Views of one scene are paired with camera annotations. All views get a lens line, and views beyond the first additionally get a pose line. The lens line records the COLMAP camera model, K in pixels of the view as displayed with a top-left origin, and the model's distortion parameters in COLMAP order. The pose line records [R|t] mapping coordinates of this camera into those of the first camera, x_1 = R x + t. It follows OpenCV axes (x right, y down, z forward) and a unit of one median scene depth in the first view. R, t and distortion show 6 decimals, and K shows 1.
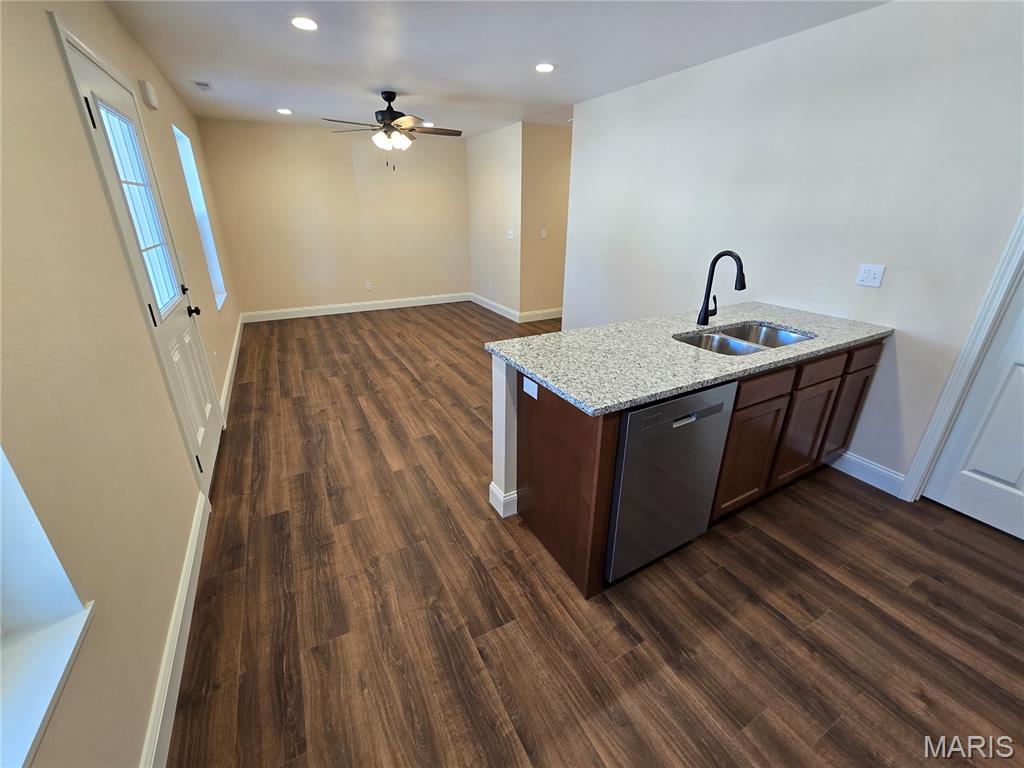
lens RADIAL K [[420.8, 0, 517.4], [0, 420.8, 375.8], [0, 0, 1]] dist [0.004310, -0.000288]
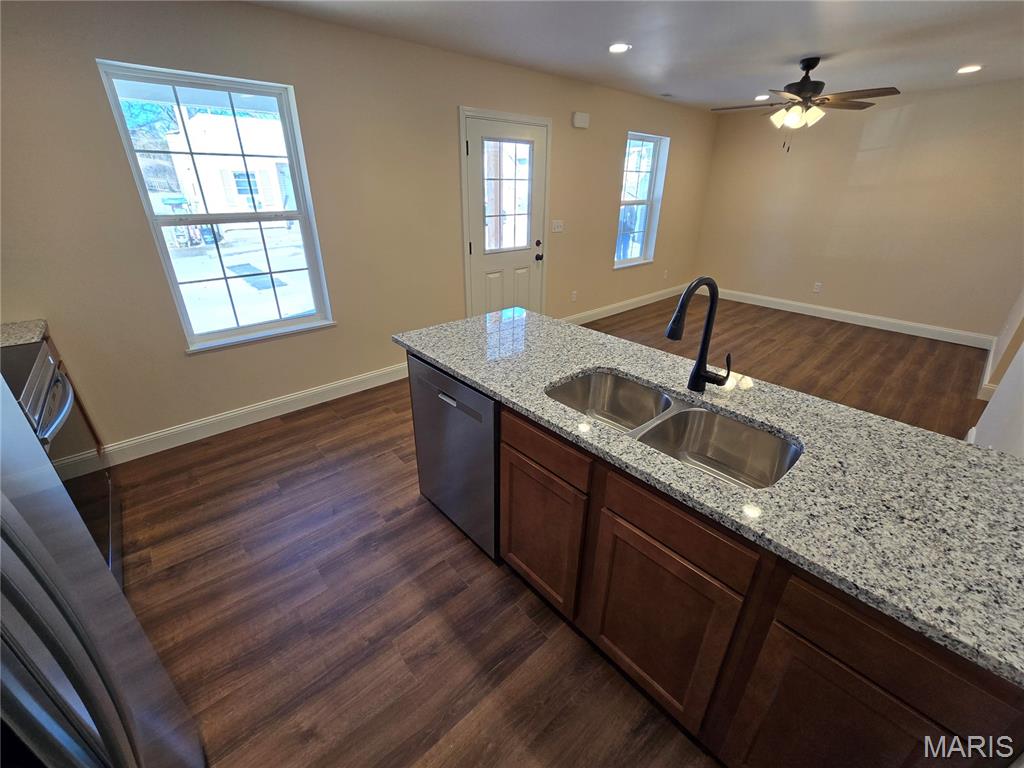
lens RADIAL K [[420.8, 0, 512.4], [0, 420.8, 379.2], [0, 0, 1]] dist [0.004310, -0.000288]
pose [[0.216273, 0.406245, -0.887801, 1.171800], [-0.371018, 0.875304, 0.310144, -0.285807], [0.903090, 0.262314, 0.340028, 0.657896]]
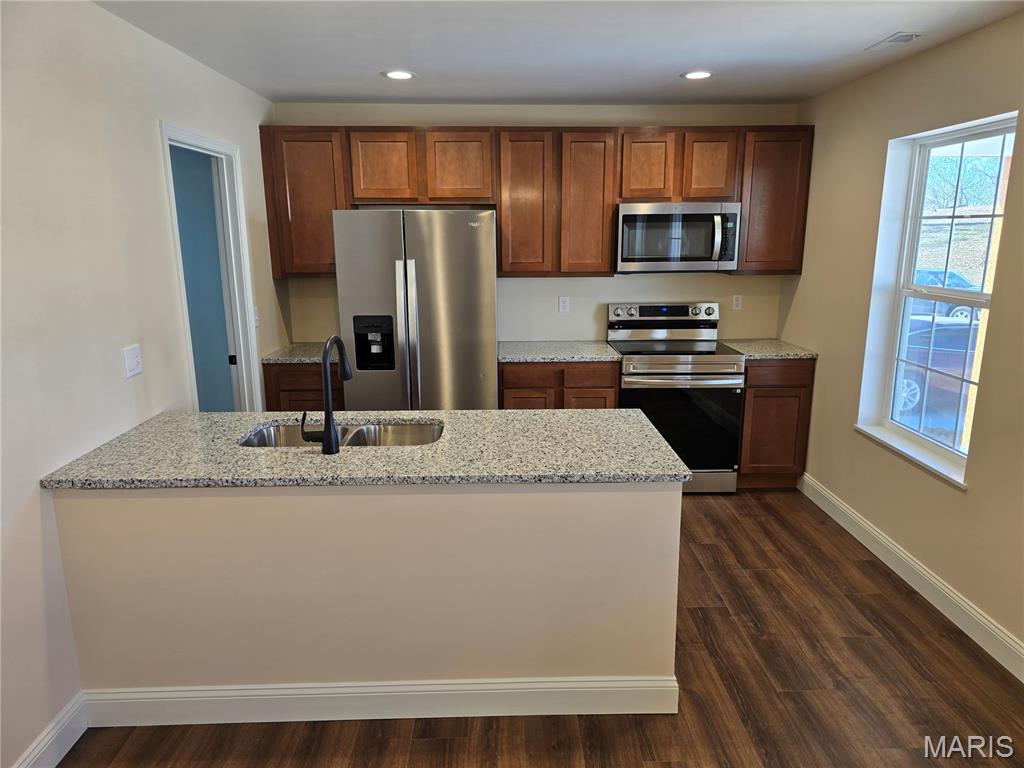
lens RADIAL K [[684.8, 0, 519.9], [0, 684.8, 384.9], [0, 0, 1]] dist [0.049597, -0.023922]
pose [[-0.885867, -0.110277, 0.450642, -0.337118], [0.166167, 0.831481, 0.530120, -0.884334], [-0.433161, 0.544498, -0.718258, 1.953797]]
